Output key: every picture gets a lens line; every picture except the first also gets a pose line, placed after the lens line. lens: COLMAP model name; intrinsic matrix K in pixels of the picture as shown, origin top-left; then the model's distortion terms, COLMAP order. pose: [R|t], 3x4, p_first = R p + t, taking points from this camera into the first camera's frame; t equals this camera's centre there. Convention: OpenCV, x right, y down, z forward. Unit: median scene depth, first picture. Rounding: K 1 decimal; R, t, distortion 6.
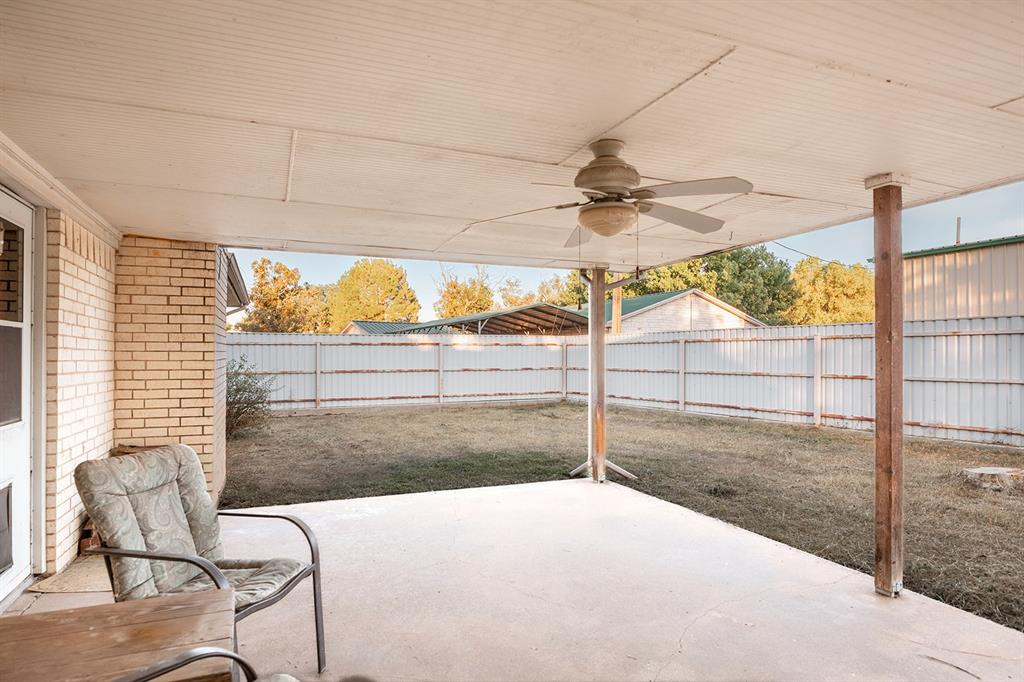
lens RADIAL K [[595.3, 0, 512.0], [0, 595.3, 341.0], [0, 0, 1]] dist [0.001908, 0.000114]
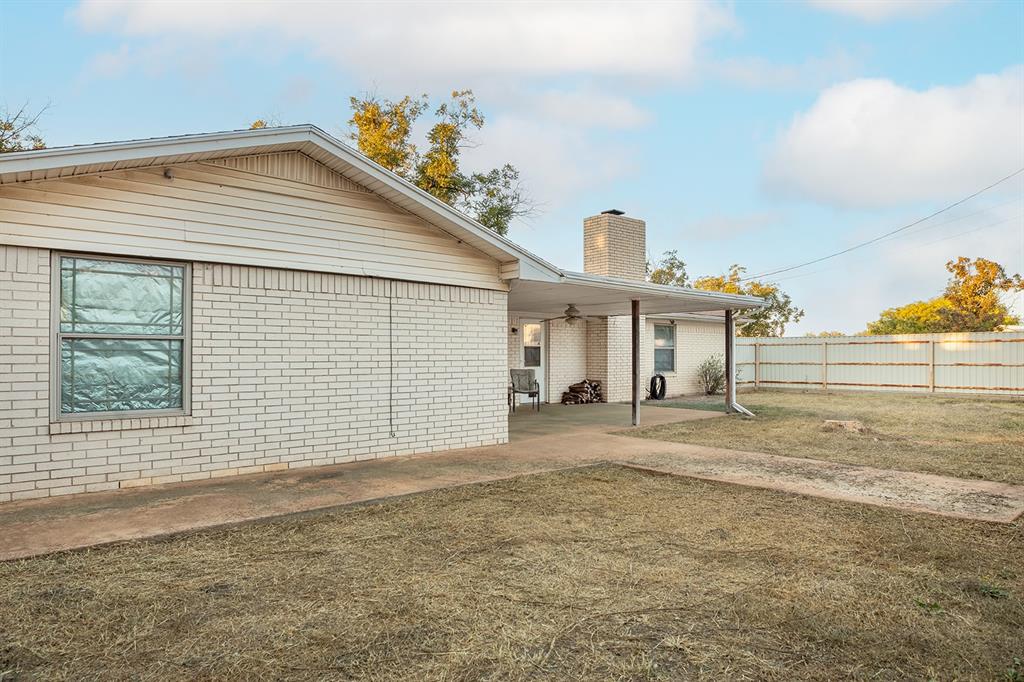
lens RADIAL K [[595.3, 0, 512.0], [0, 595.3, 341.0], [0, 0, 1]] dist [0.001908, 0.000114]
pose [[0.344049, -0.019391, -0.938752, 0.710420], [0.020609, 0.999702, -0.013097, 0.002181], [0.938726, -0.014841, 0.344346, -0.170595]]
